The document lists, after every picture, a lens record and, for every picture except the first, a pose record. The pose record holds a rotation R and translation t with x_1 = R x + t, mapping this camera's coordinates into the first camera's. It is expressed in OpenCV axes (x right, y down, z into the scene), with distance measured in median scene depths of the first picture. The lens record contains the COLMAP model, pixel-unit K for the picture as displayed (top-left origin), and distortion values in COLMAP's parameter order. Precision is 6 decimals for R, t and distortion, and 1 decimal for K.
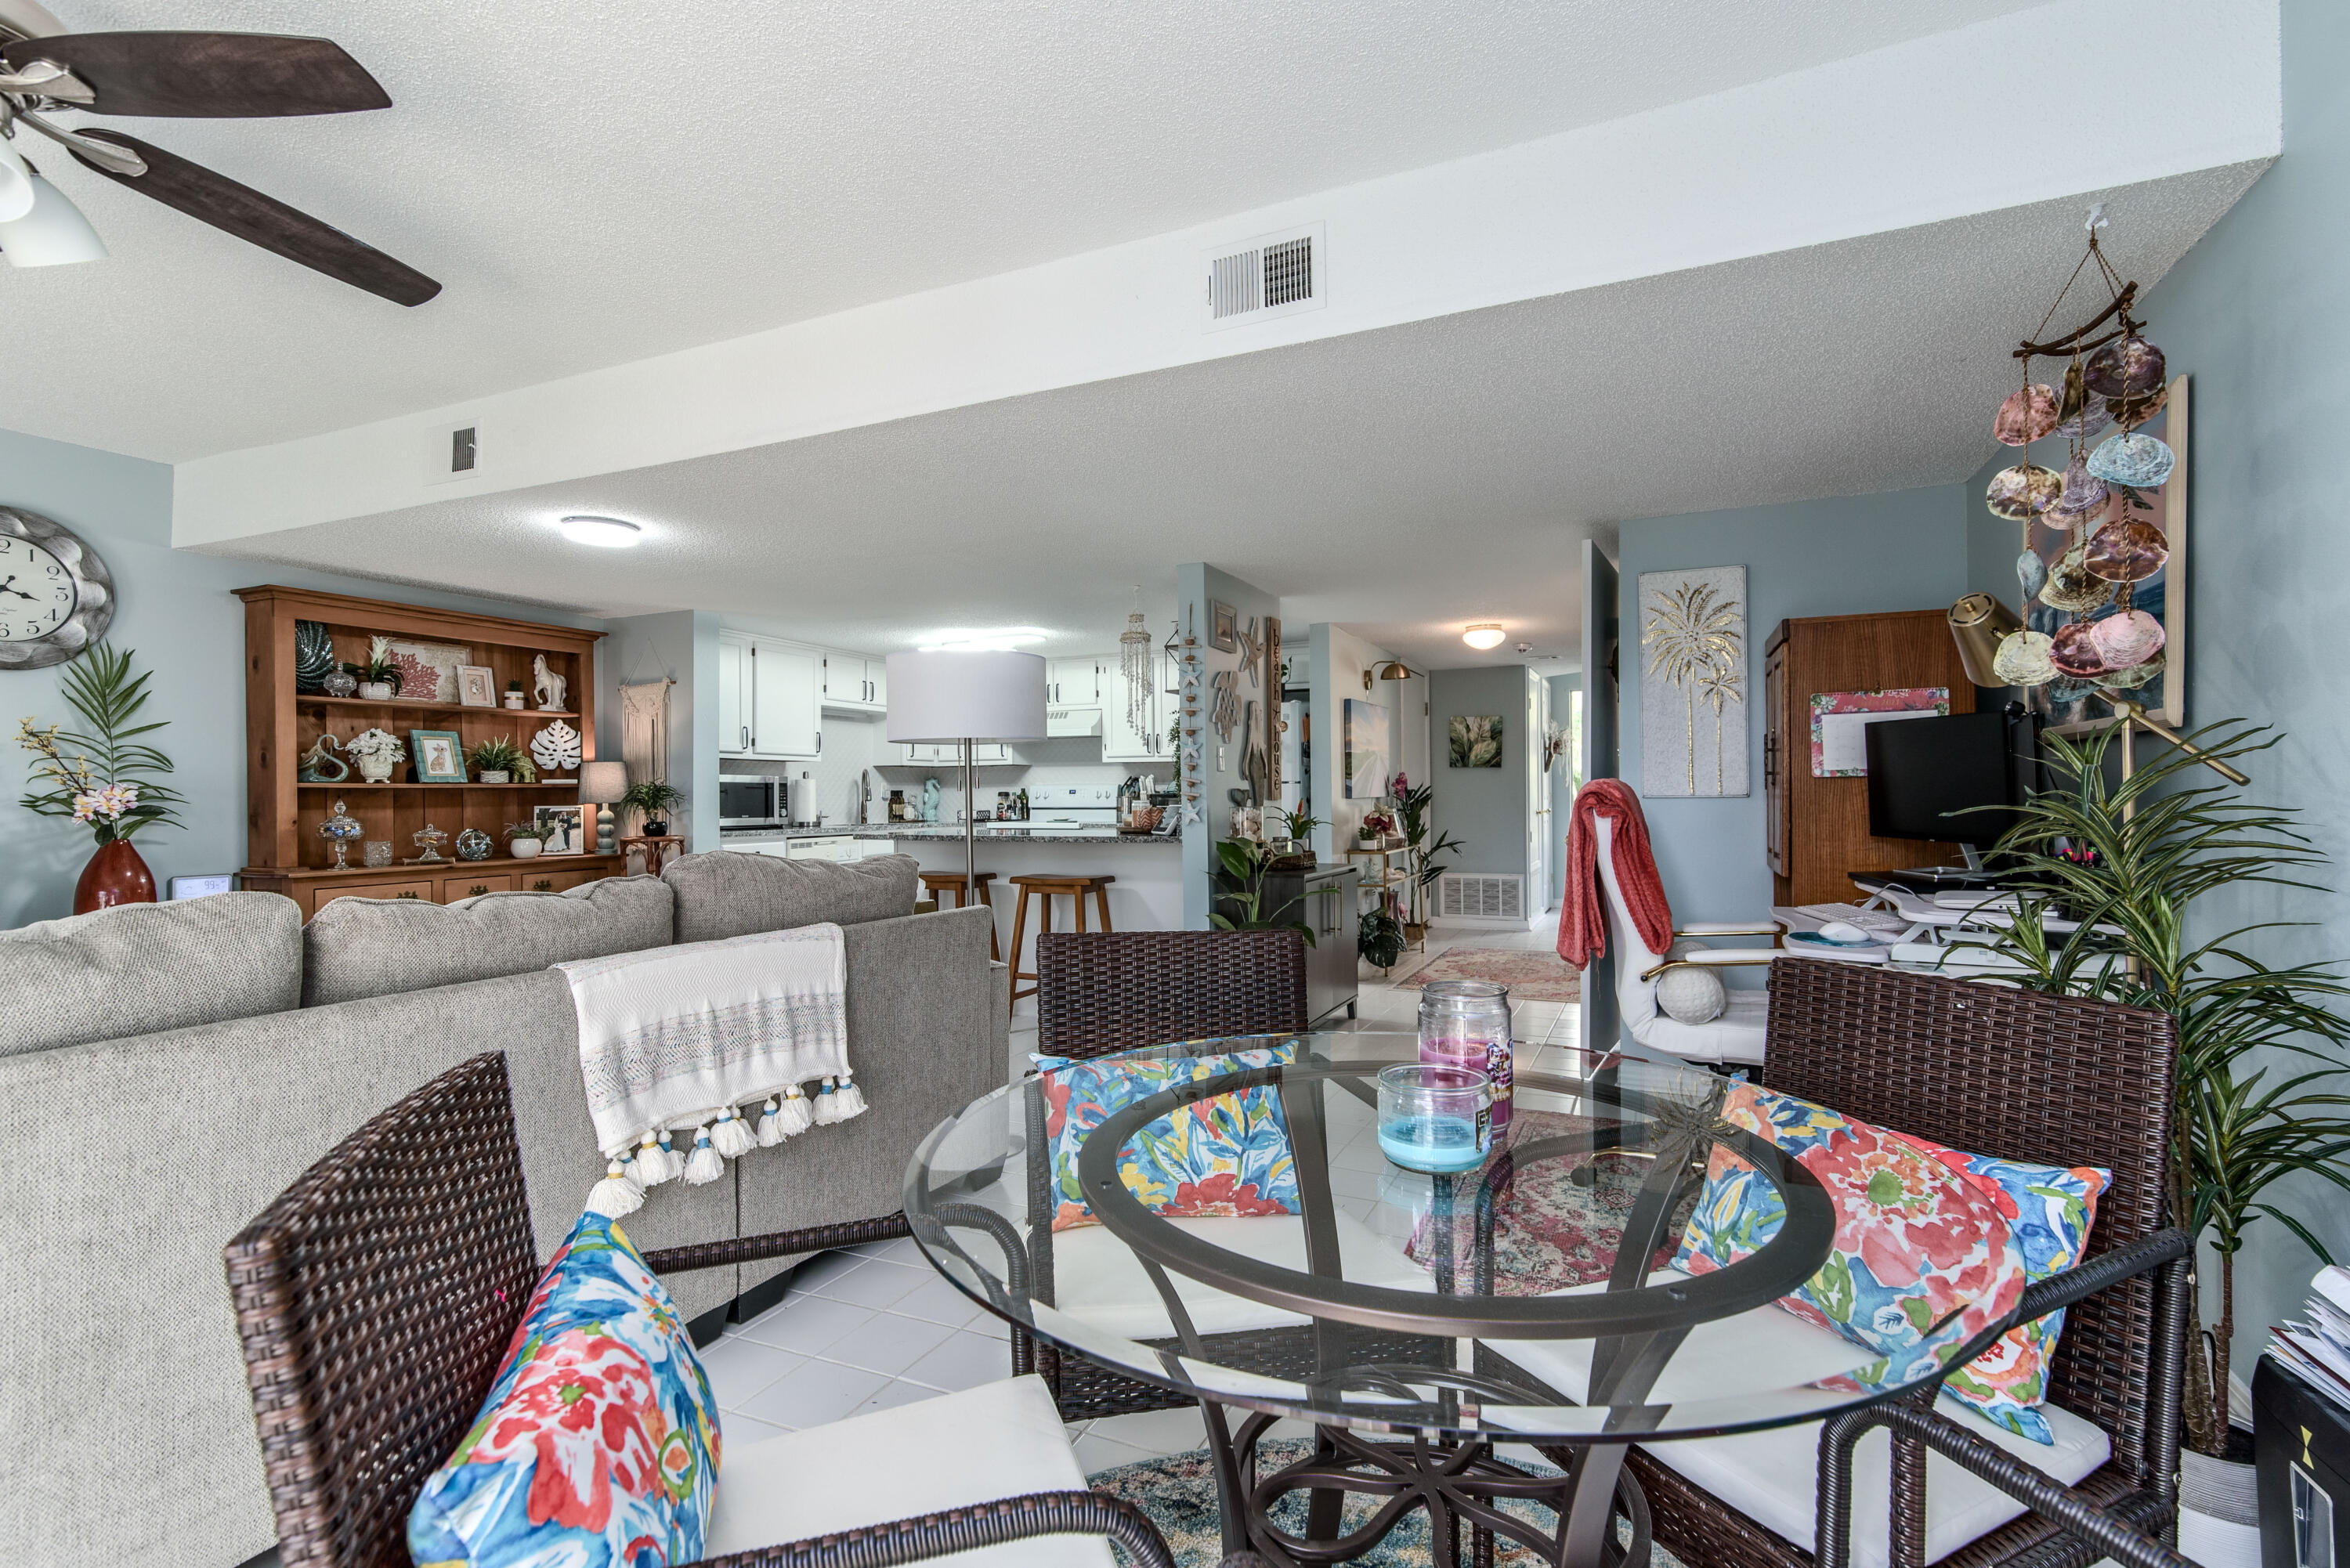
lens RADIAL K [[1081.3, 0, 1188.7], [0, 1081.3, 784.2], [0, 0, 1]] dist [-0.005347, 0.000232]
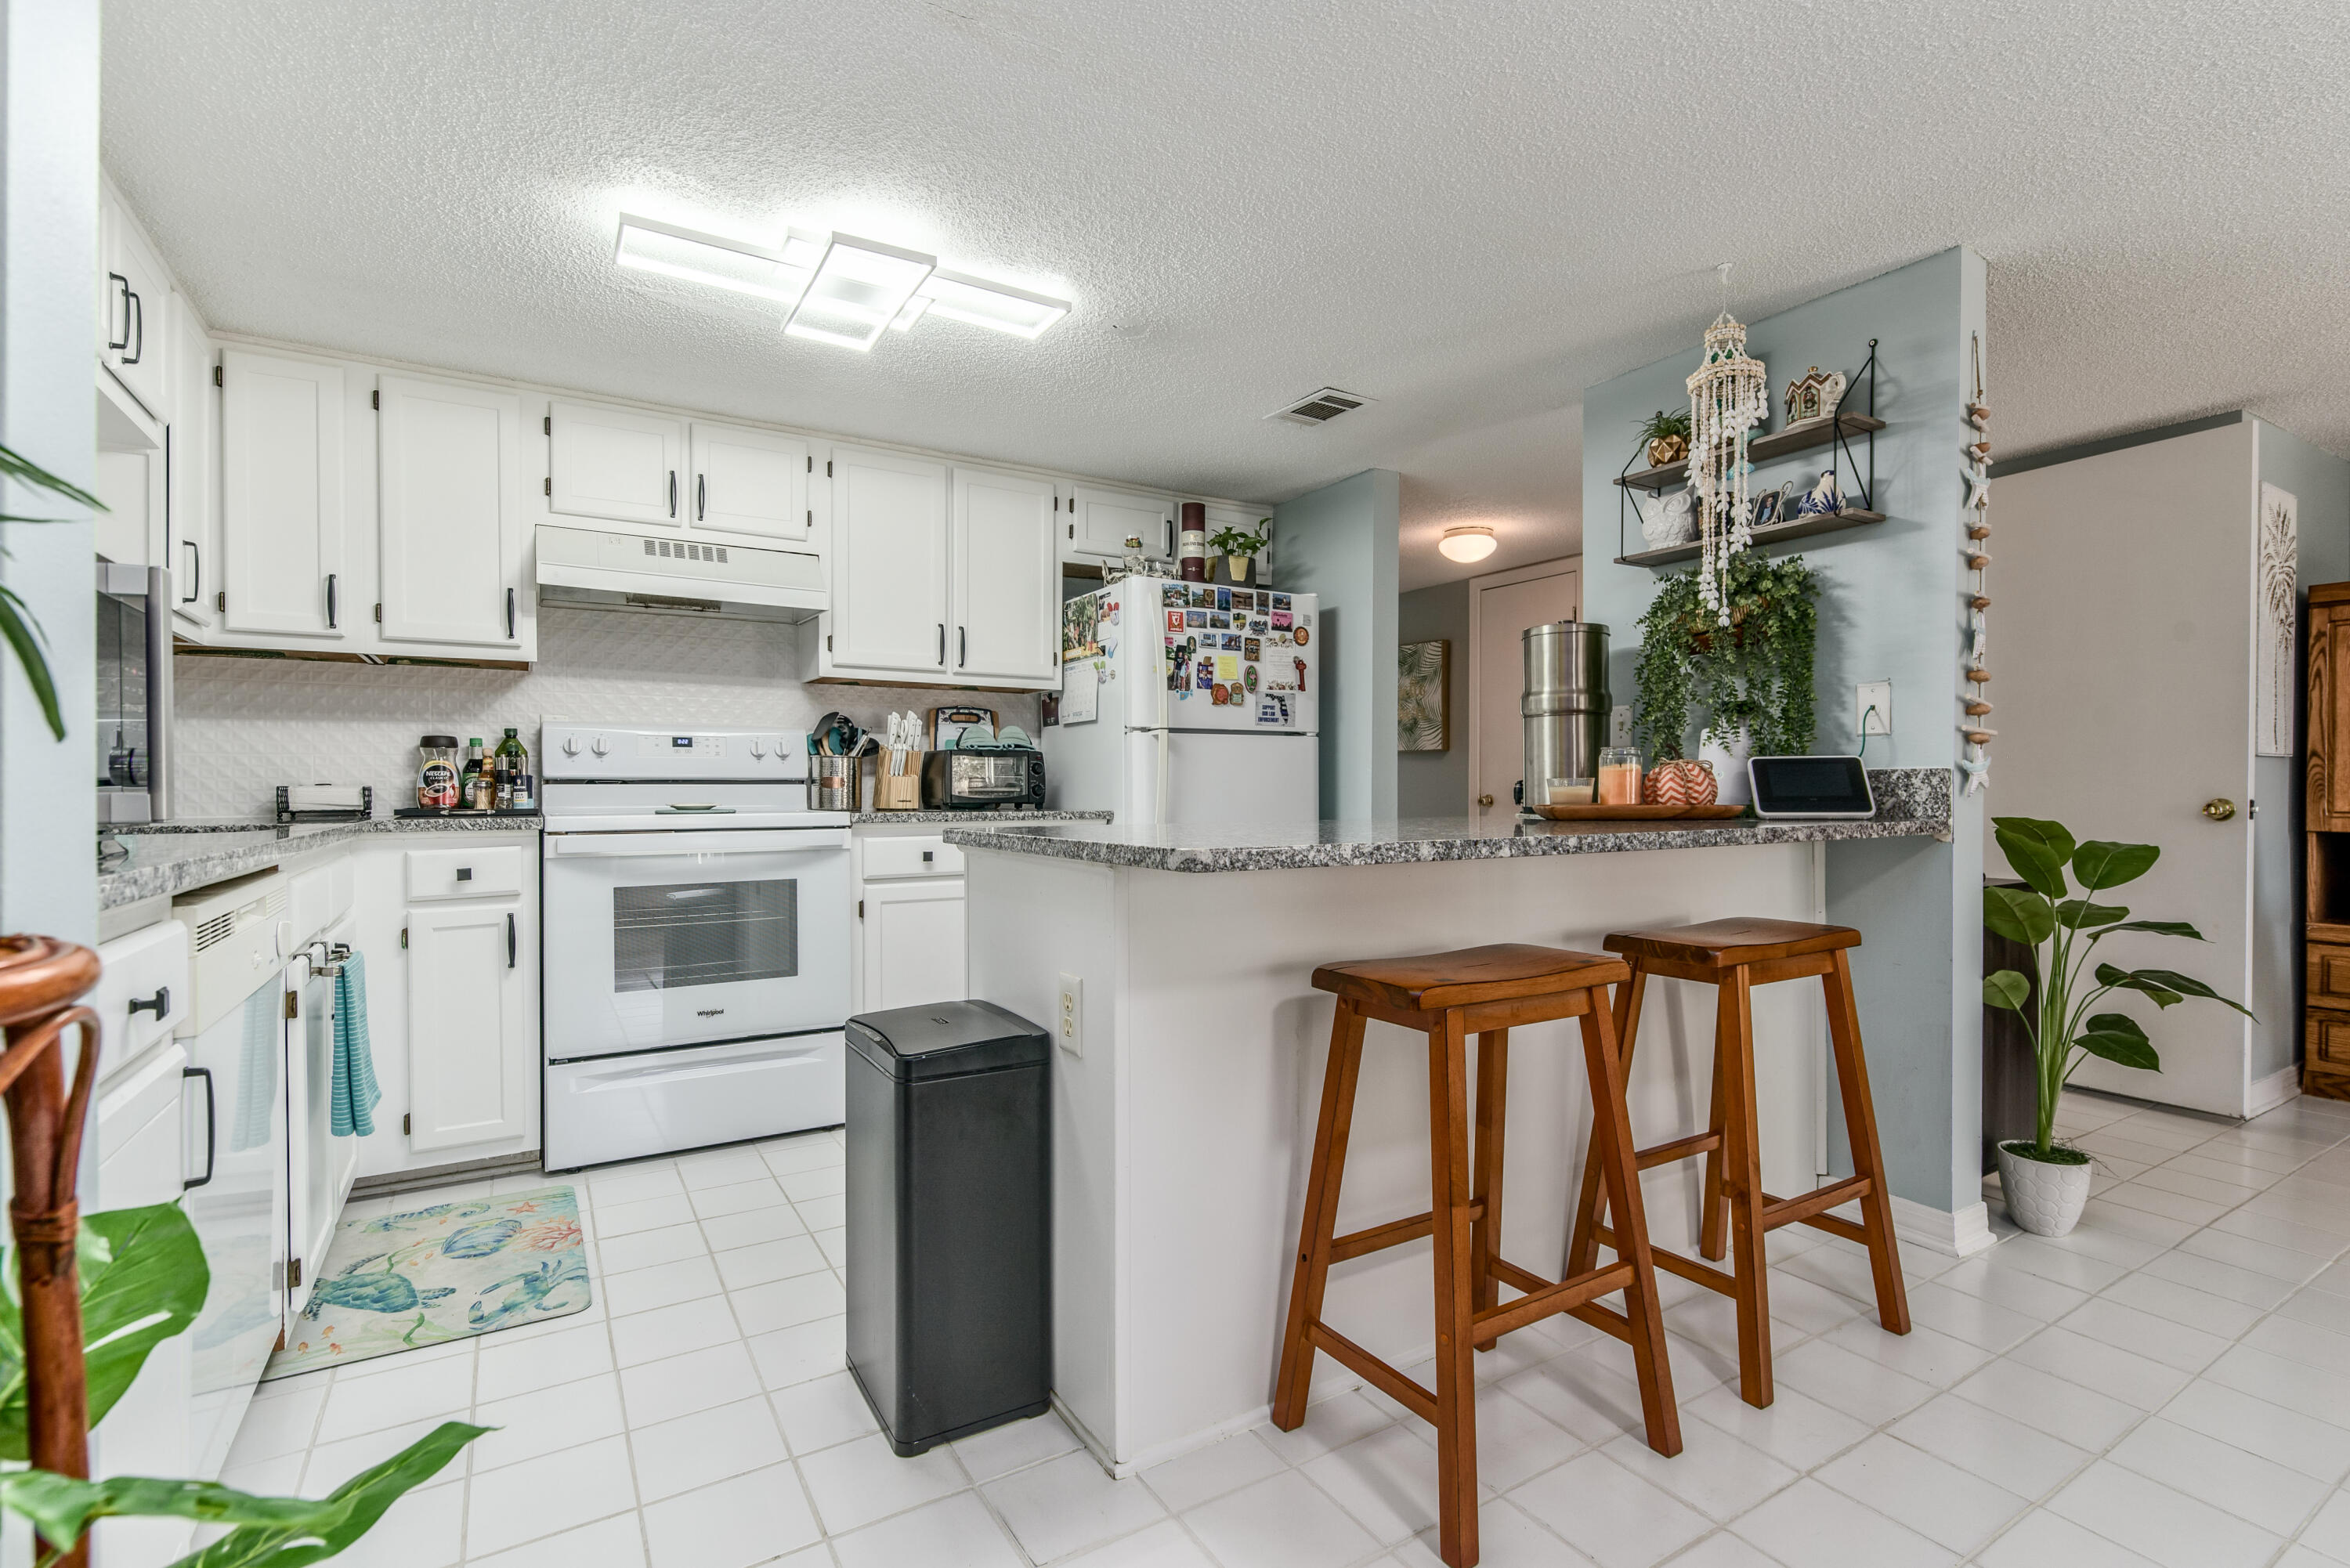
lens RADIAL K [[1081.3, 0, 1193.8], [0, 1081.3, 799.8], [0, 0, 1]] dist [-0.005347, 0.000232]
pose [[0.552384, -0.001933, 0.833588, -0.437686], [-0.010737, 0.999898, 0.009434, 0.029749], [-0.833521, -0.014161, 0.552307, 0.752843]]
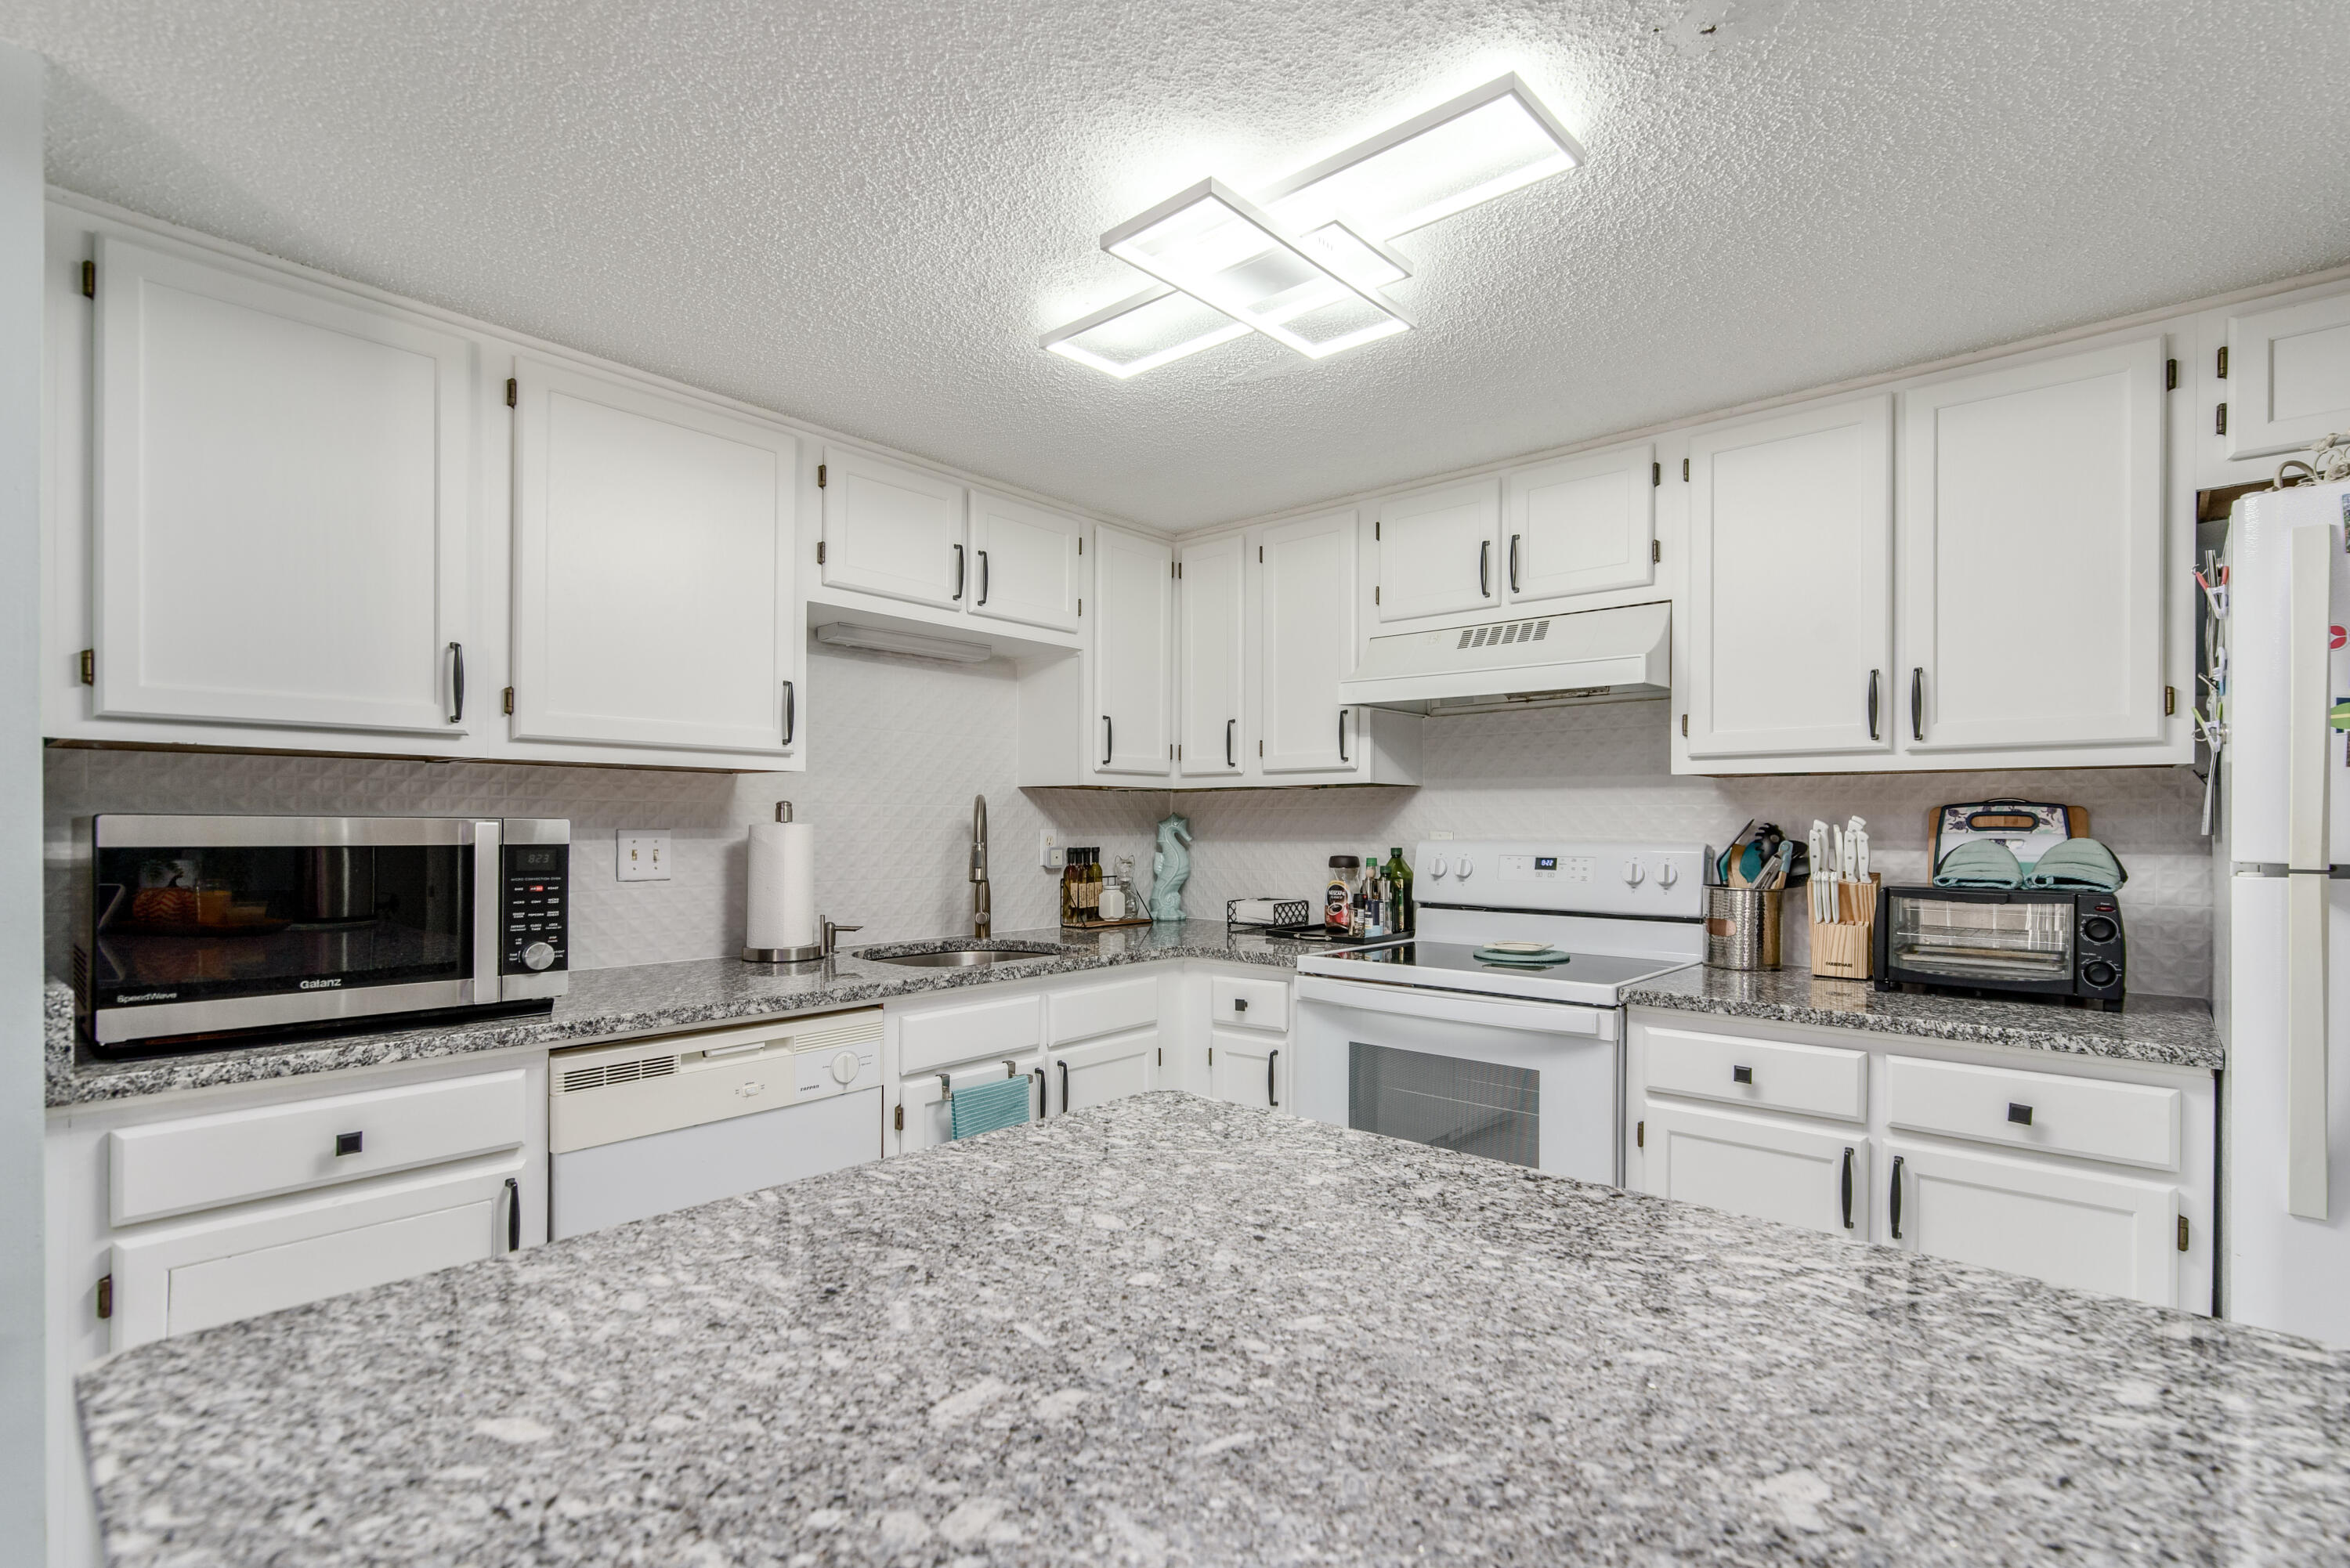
lens RADIAL K [[1081.3, 0, 1193.1], [0, 1081.3, 831.1], [0, 0, 1]] dist [-0.005347, 0.000232]
pose [[0.957784, 0.012253, -0.287229, -0.145898], [-0.007620, 0.999822, 0.017240, -0.010081], [0.287389, -0.014323, 0.957707, 0.801769]]
